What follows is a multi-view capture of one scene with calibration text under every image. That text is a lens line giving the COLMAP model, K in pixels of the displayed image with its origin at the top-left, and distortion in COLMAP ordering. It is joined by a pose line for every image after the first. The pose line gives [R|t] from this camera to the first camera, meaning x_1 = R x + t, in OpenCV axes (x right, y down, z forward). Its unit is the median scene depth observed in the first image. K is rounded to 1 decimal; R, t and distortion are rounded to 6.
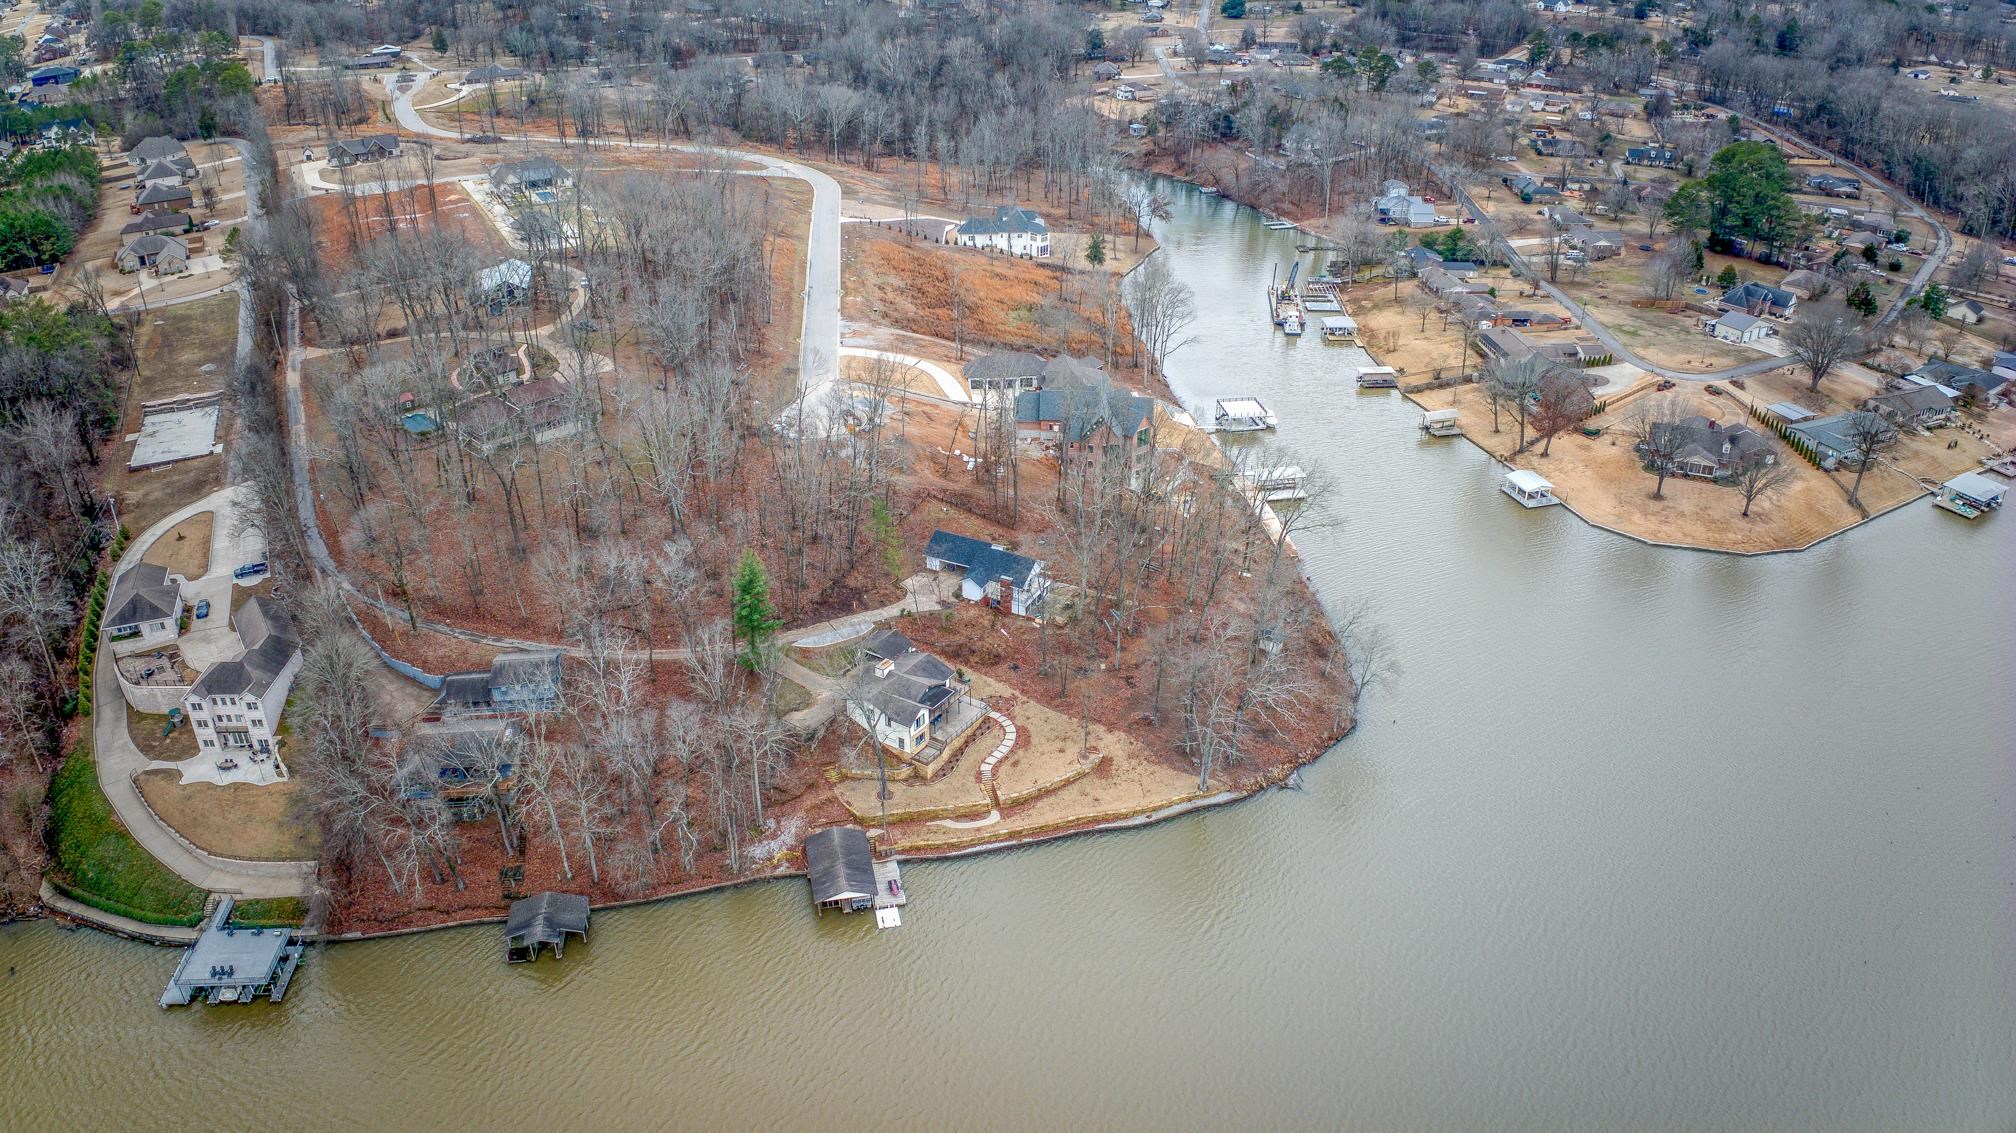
lens RADIAL K [[1418.1, 0, 1012.6], [0, 1418.1, 563.0], [0, 0, 1]] dist [-0.111352, -0.006420]
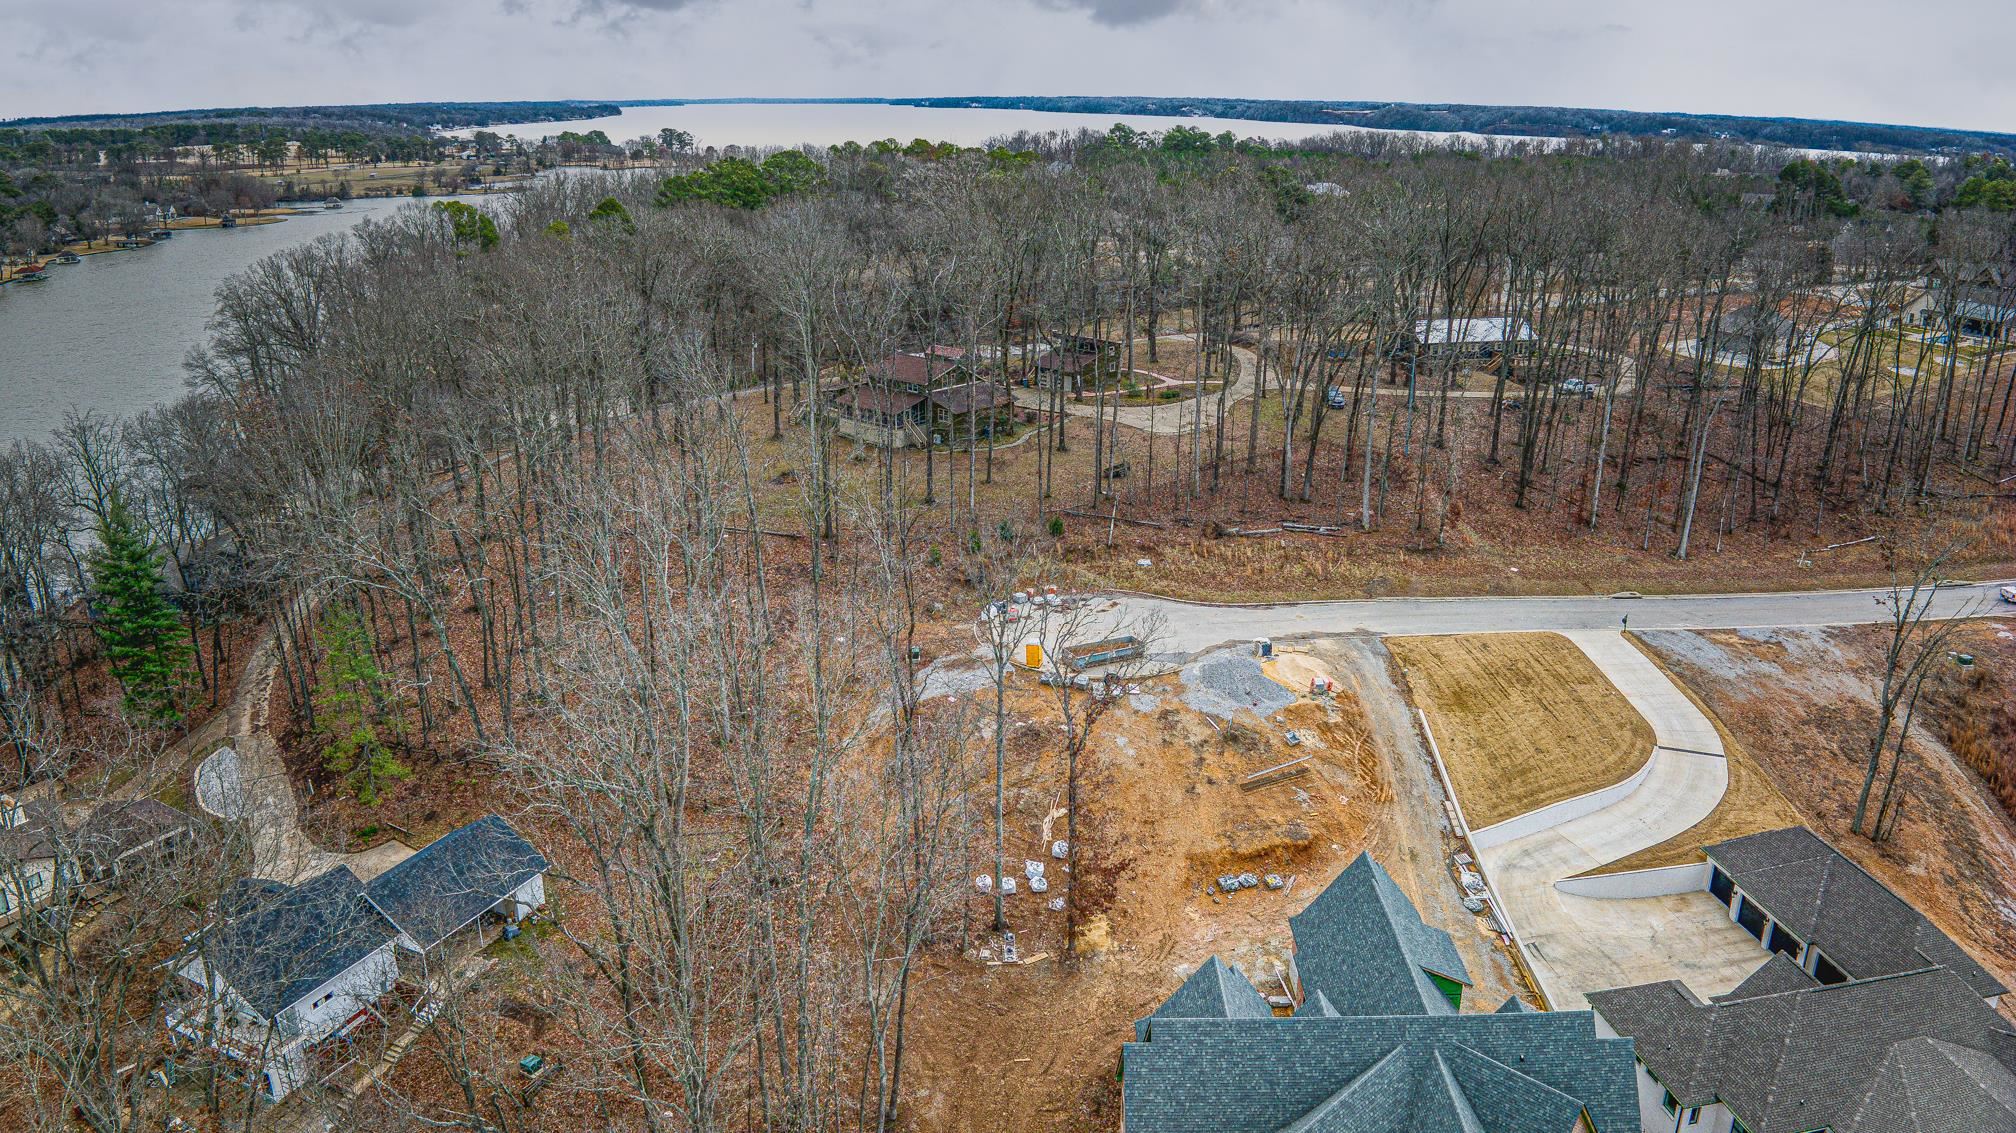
lens RADIAL K [[1418.1, 0, 1012.3], [0, 1418.1, 559.6], [0, 0, 1]] dist [-0.111352, -0.006420]
pose [[0.053567, 0.311308, -0.948798, 0.238764], [-0.477773, 0.842337, 0.249404, -0.199954], [0.876849, 0.439950, 0.193856, 0.839983]]
